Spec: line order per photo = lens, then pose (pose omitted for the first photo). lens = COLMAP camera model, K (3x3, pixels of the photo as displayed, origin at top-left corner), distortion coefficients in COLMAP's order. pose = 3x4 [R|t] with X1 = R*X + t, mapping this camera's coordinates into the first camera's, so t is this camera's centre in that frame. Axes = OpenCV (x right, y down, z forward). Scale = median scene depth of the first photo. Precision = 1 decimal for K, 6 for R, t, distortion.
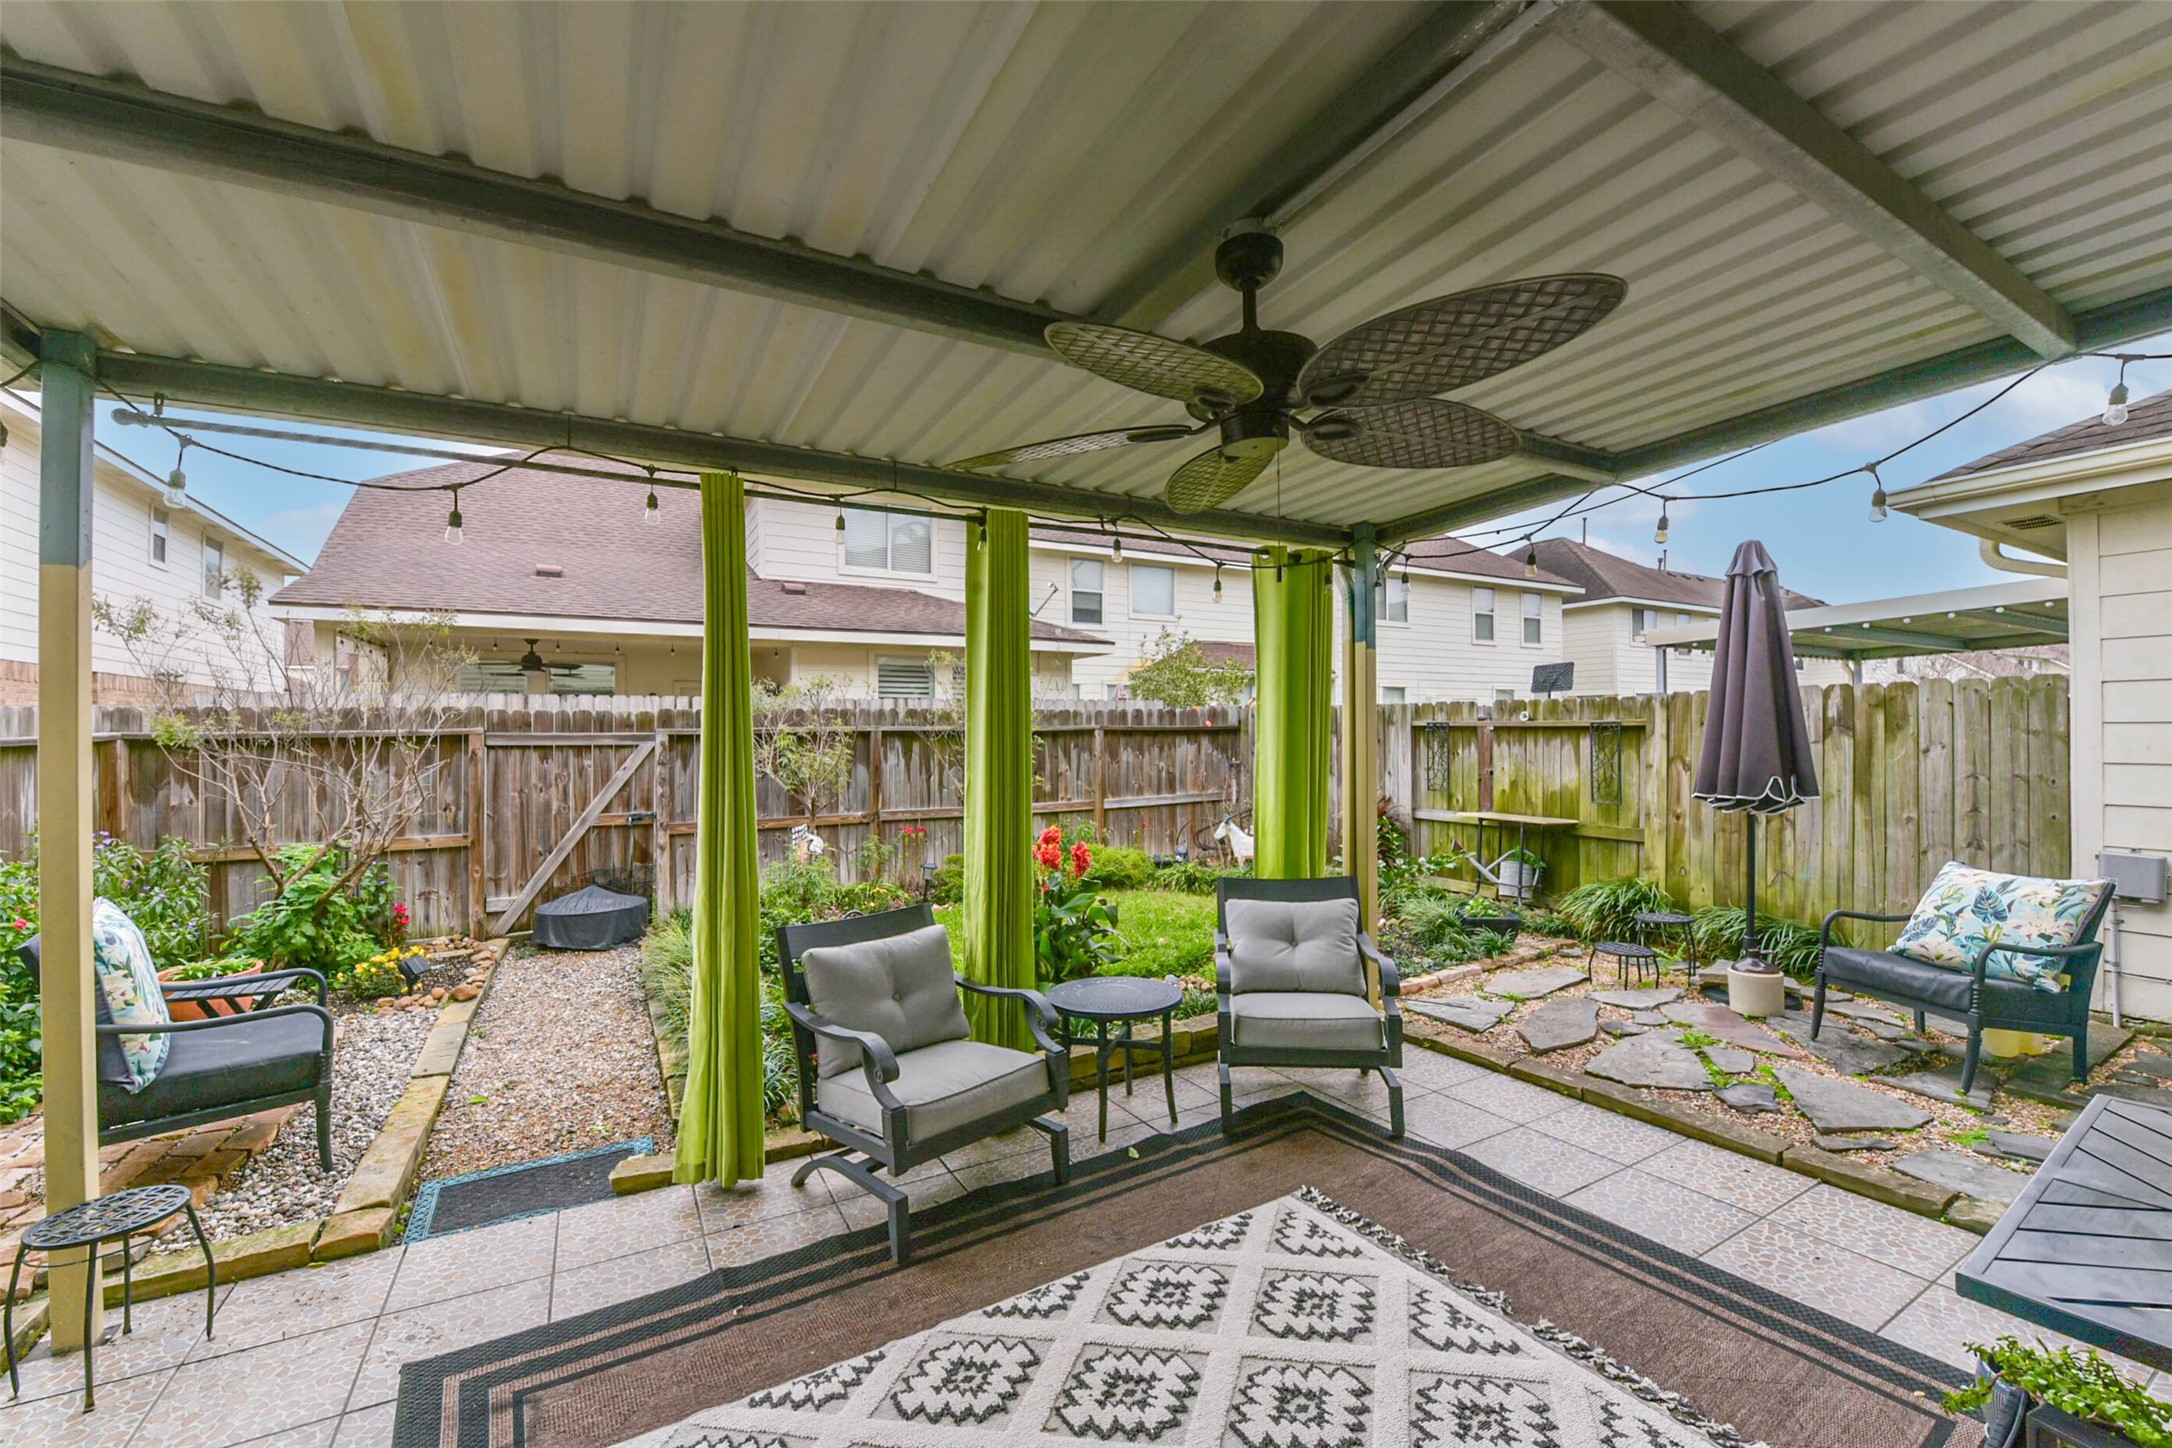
lens RADIAL K [[877.2, 0, 1079.0], [0, 877.2, 730.1], [0, 0, 1]] dist [-0.009006, -0.000184]
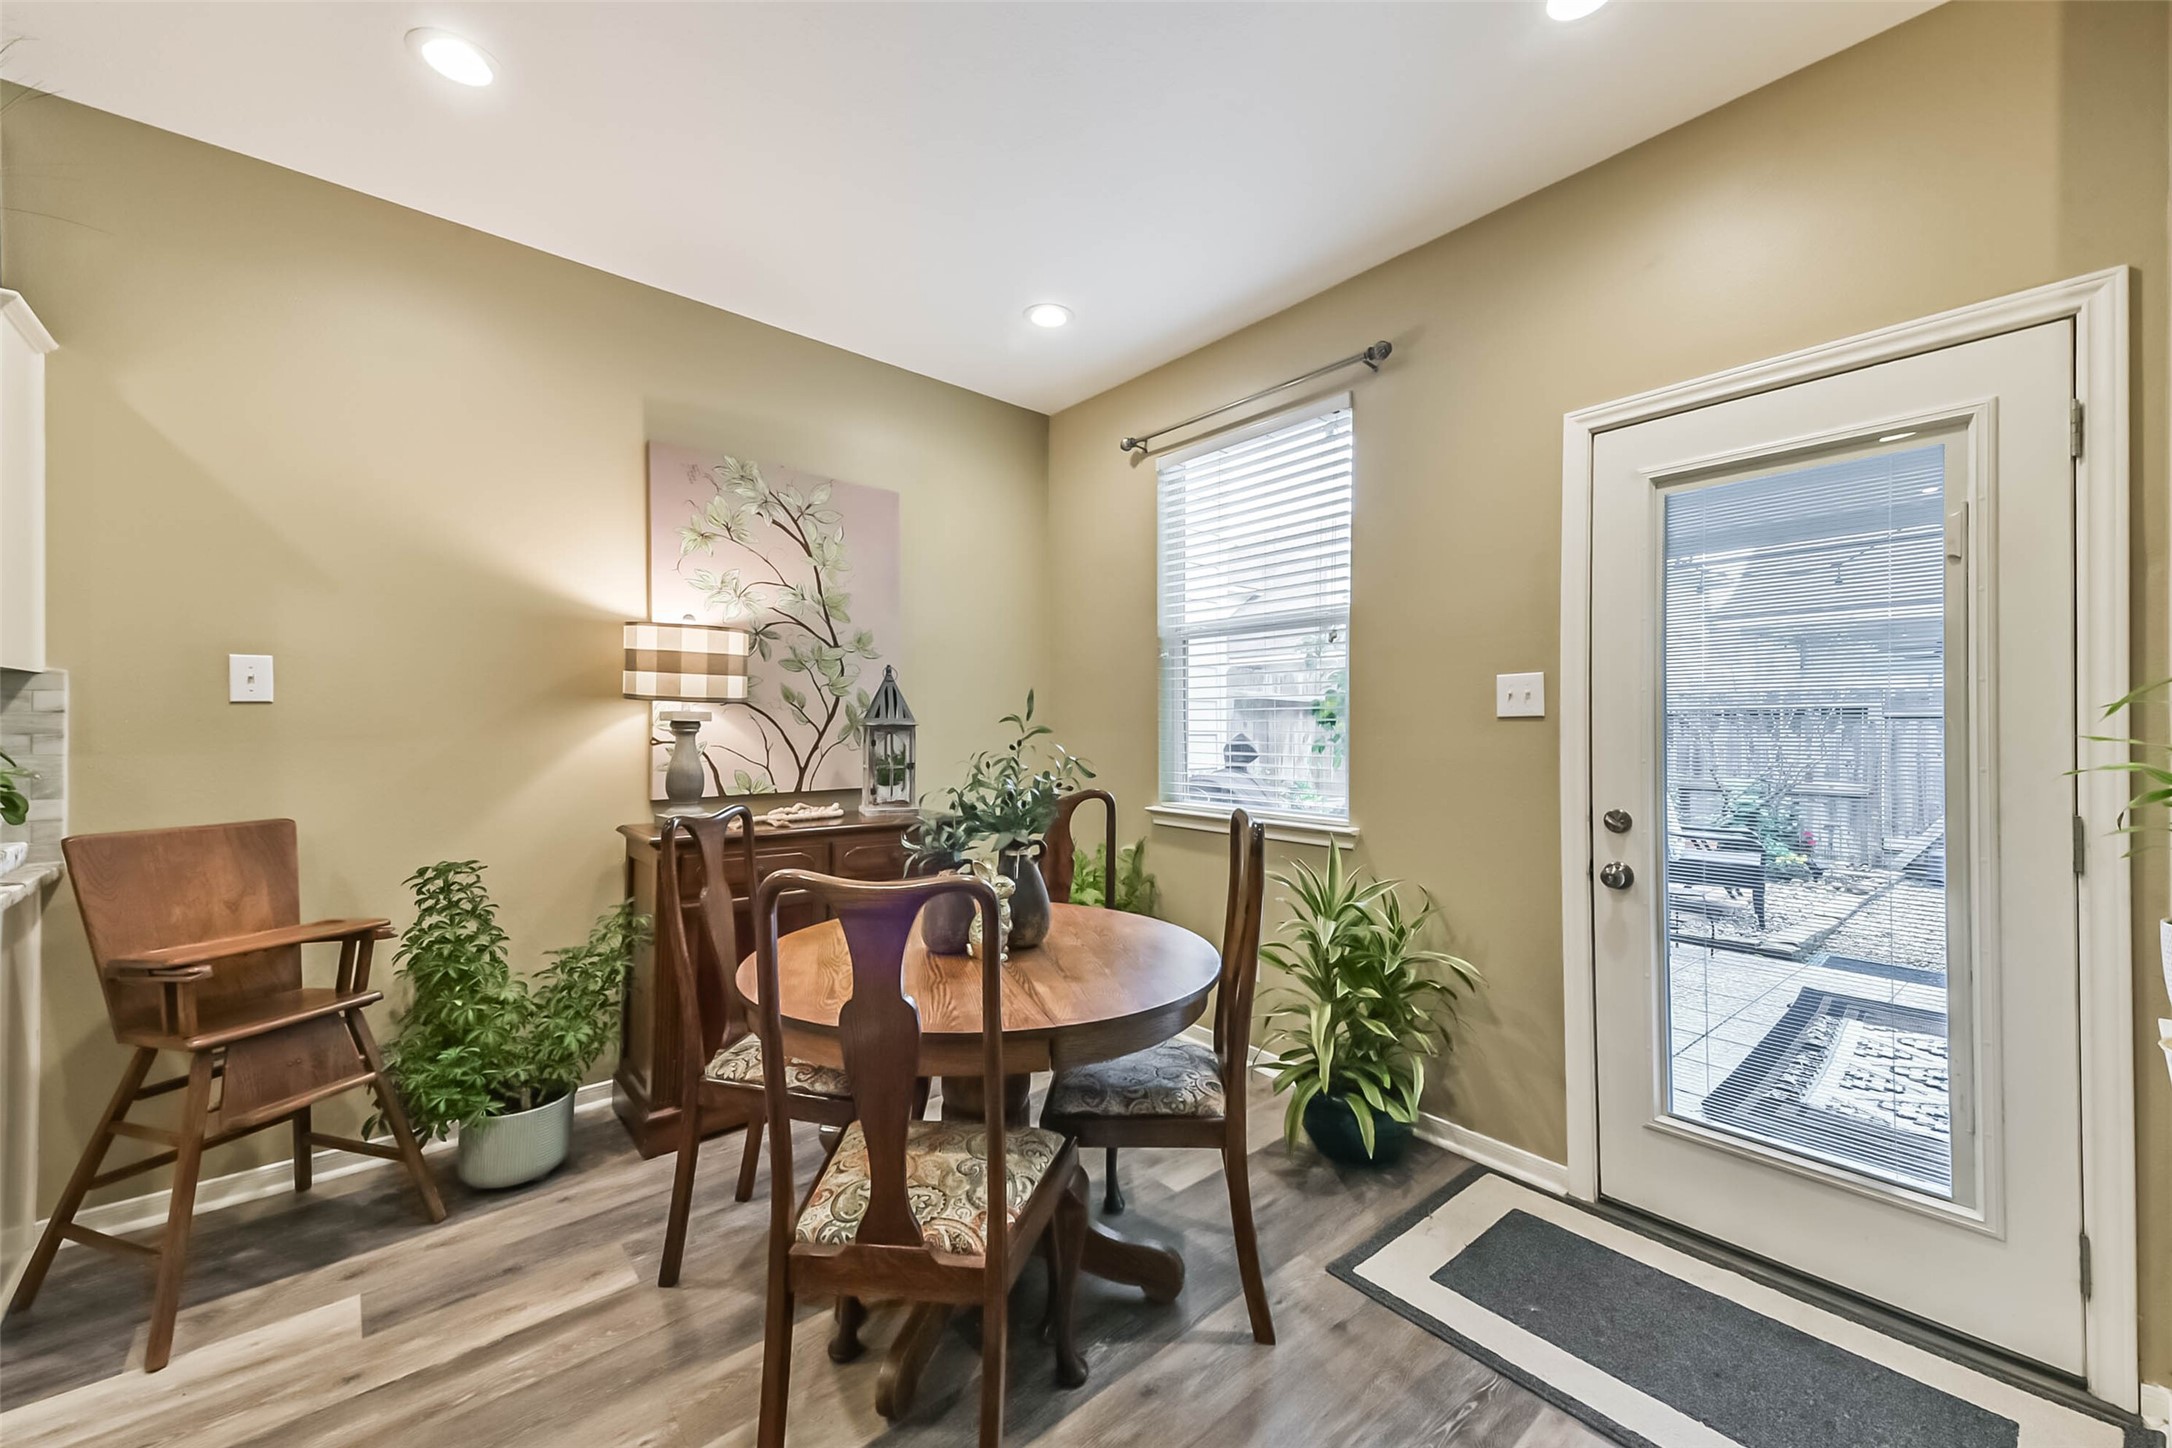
lens RADIAL K [[850.8, 0, 1067.9], [0, 850.8, 713.8], [0, 0, 1]] dist [0.030660, -0.001299]
pose [[0.199254, -0.001108, -0.979947, 0.319066], [-0.005056, 0.999985, -0.002159, 0.023233], [0.979935, 0.005385, 0.199246, -0.402266]]
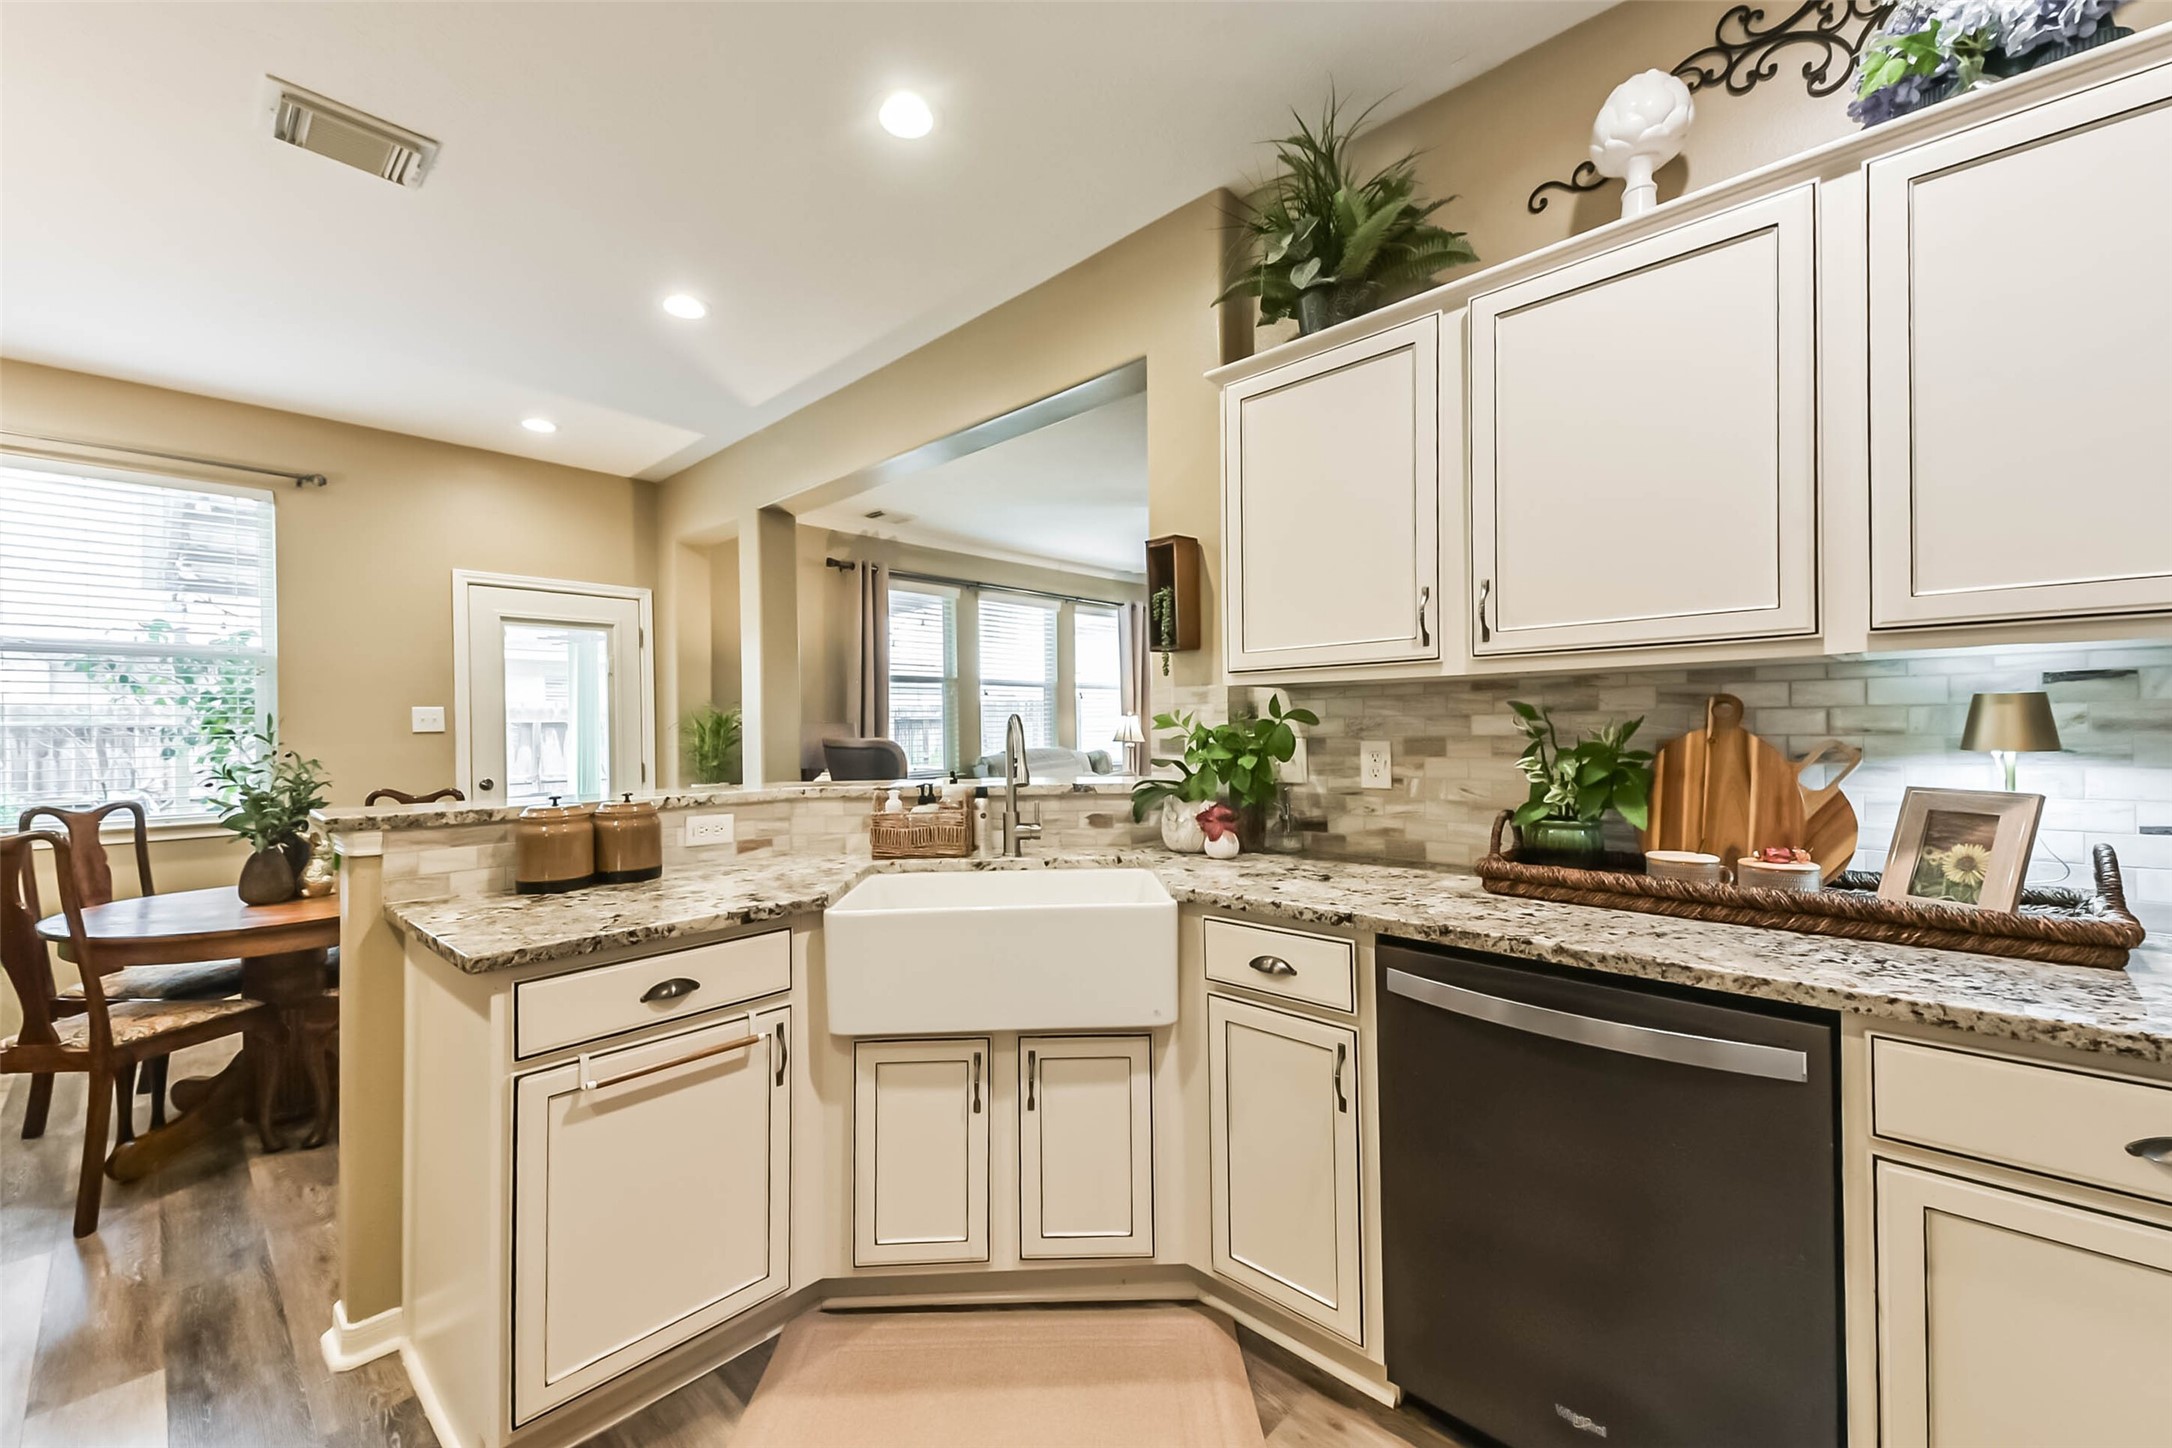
lens RADIAL K [[850.8, 0, 1081.9], [0, 850.8, 726.4], [0, 0, 1]] dist [0.030660, -0.001299]
pose [[0.945686, -0.003054, 0.325067, 0.241058], [0.004621, 0.999981, -0.004049, 0.023770], [-0.325048, 0.005331, 0.945682, -0.983640]]
